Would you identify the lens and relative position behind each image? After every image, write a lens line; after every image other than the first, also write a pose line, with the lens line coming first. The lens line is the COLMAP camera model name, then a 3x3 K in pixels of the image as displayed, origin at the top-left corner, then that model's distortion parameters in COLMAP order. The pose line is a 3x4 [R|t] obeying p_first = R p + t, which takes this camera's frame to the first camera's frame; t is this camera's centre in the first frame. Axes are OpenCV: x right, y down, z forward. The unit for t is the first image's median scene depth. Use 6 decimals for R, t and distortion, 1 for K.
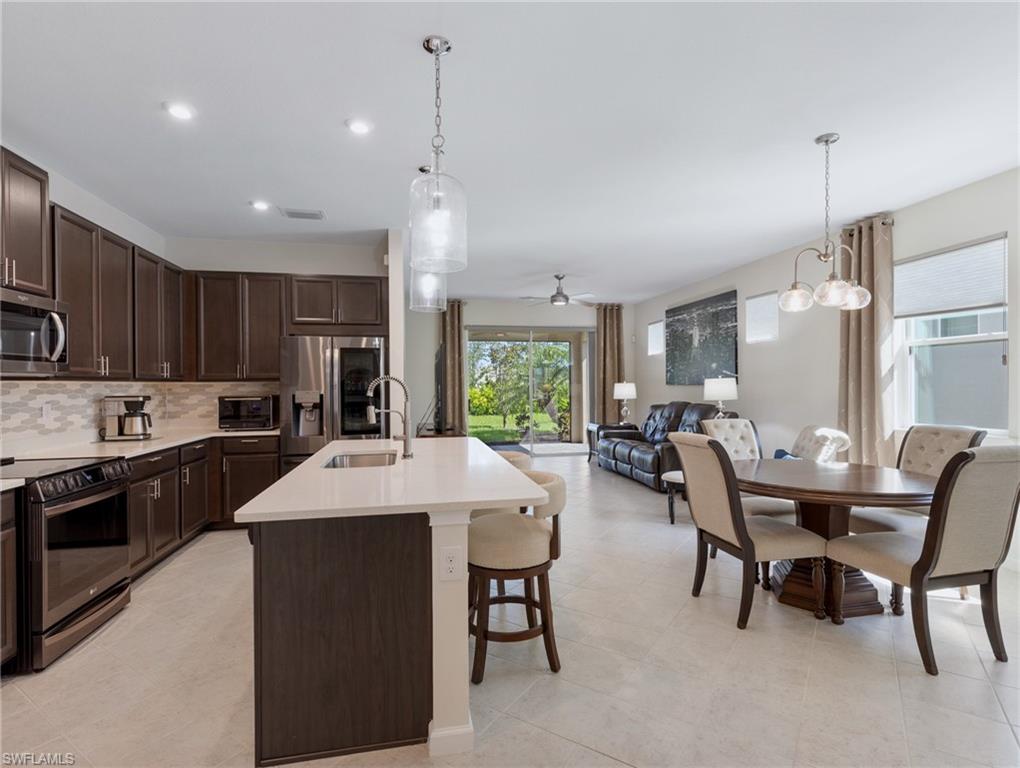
lens RADIAL K [[517.1, 0, 512.7], [0, 517.1, 384.7], [0, 0, 1]] dist [0.011211, -0.003903]
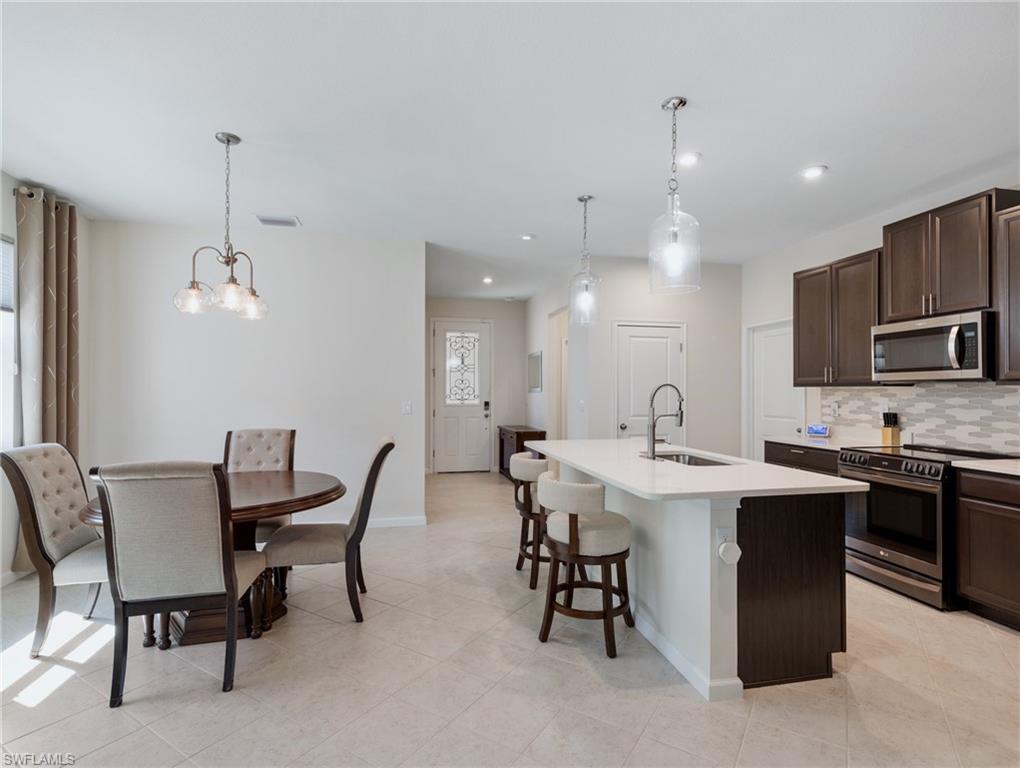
lens RADIAL K [[517.1, 0, 513.9], [0, 517.1, 386.6], [0, 0, 1]] dist [0.011211, -0.003903]
pose [[-0.999811, 0.004998, -0.018807, 0.062219], [0.005128, 0.999963, -0.006896, -0.002004], [0.018772, -0.006991, -0.999799, 1.278937]]
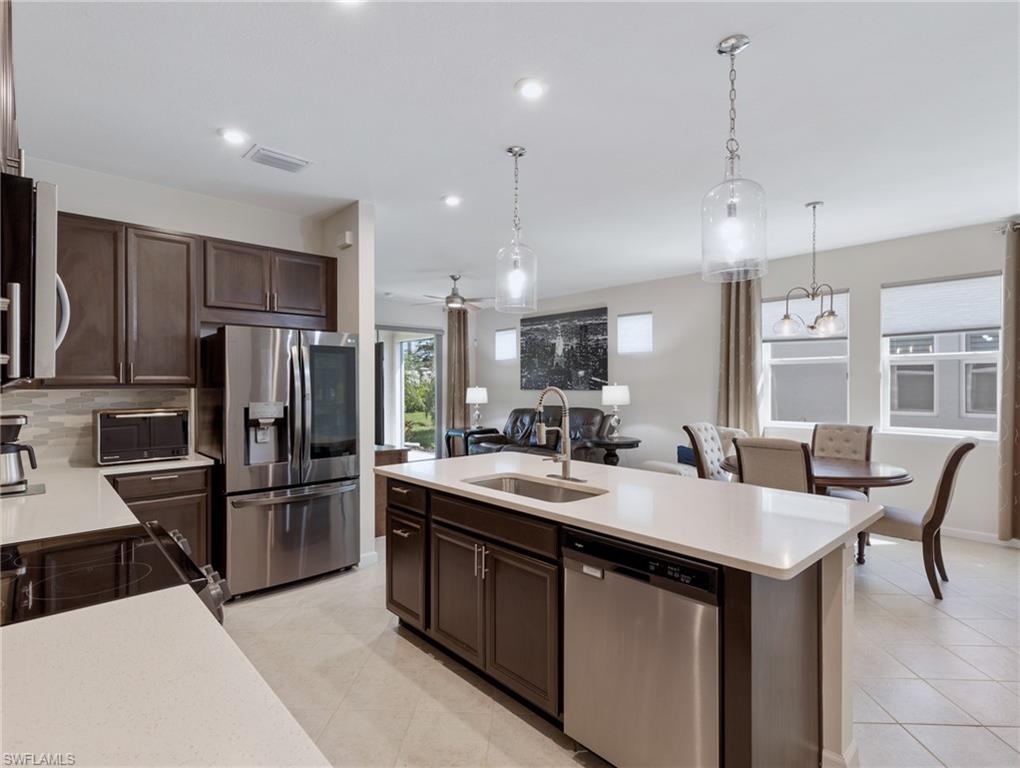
lens RADIAL K [[517.1, 0, 512.3], [0, 517.1, 383.0], [0, 0, 1]] dist [0.011211, -0.003903]
pose [[0.855289, 0.007505, 0.518096, -0.456519], [-0.005298, 0.999969, -0.005739, -0.012175], [-0.518124, 0.002164, 0.855303, 0.184641]]
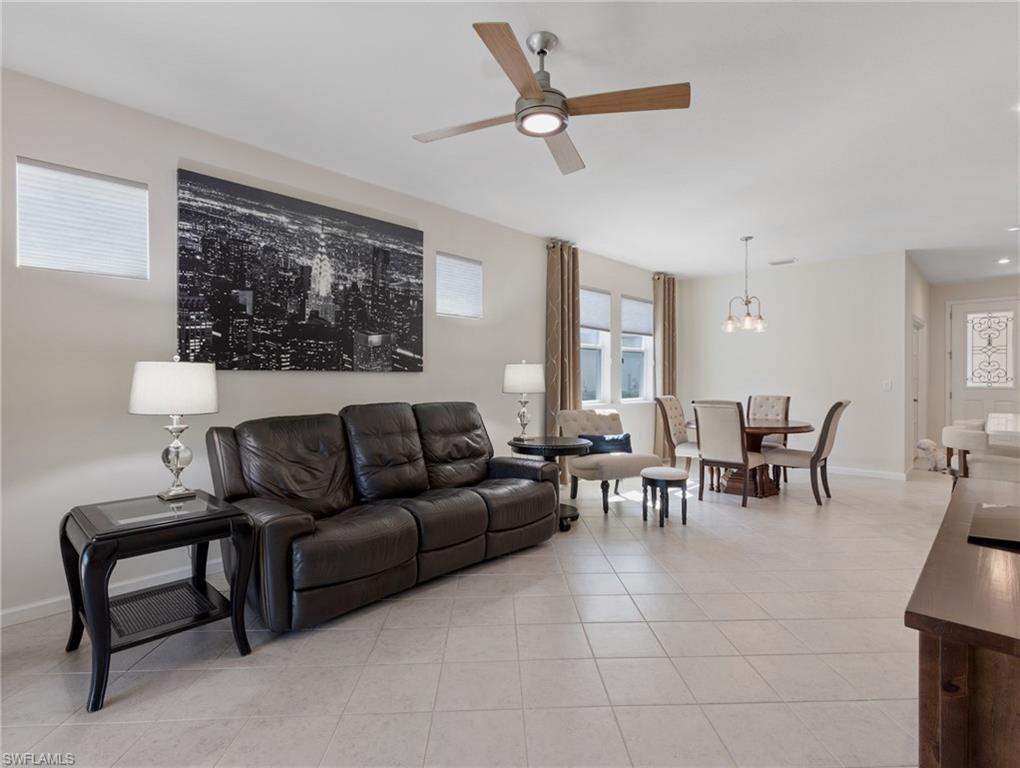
lens RADIAL K [[517.1, 0, 518.7], [0, 517.1, 381.7], [0, 0, 1]] dist [0.011211, -0.003903]
pose [[-0.593497, 0.002689, 0.804832, -0.249176], [0.006047, 0.999981, 0.001119, 0.015847], [-0.804814, 0.005531, -0.593502, 1.770168]]
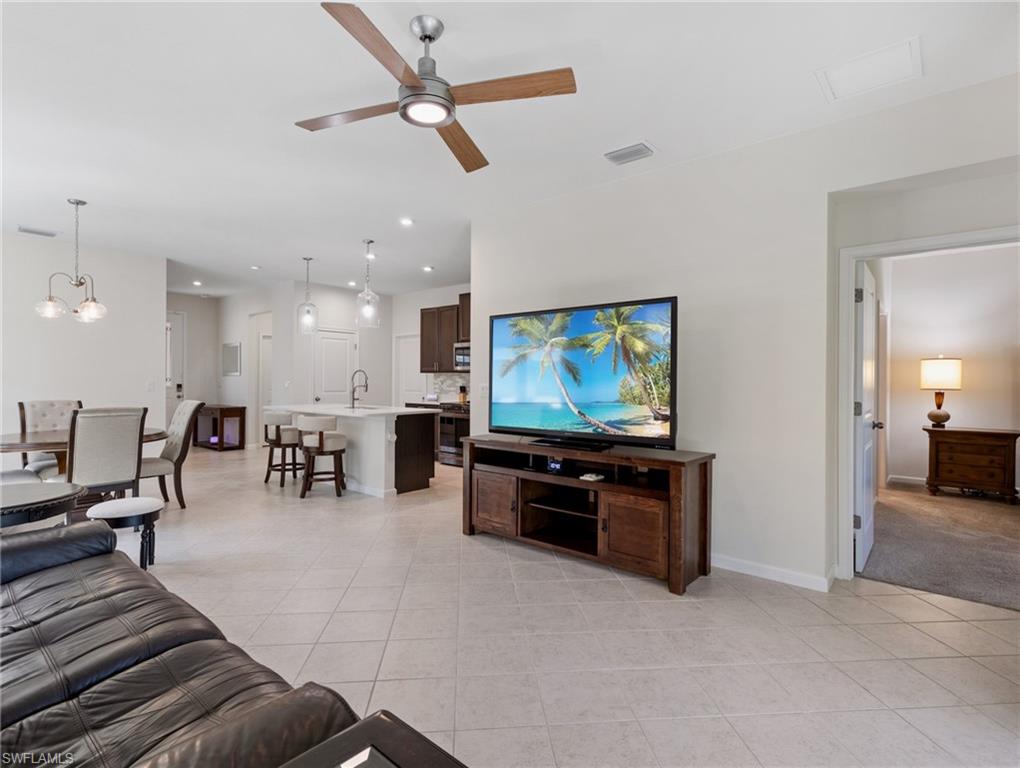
lens RADIAL K [[517.1, 0, 510.9], [0, 517.1, 379.6], [0, 0, 1]] dist [0.011211, -0.003903]
pose [[-0.781994, 0.002620, -0.623281, 0.366282], [-0.000790, 0.999986, 0.005194, 0.008006], [0.623286, 0.004555, -0.781981, 1.869550]]
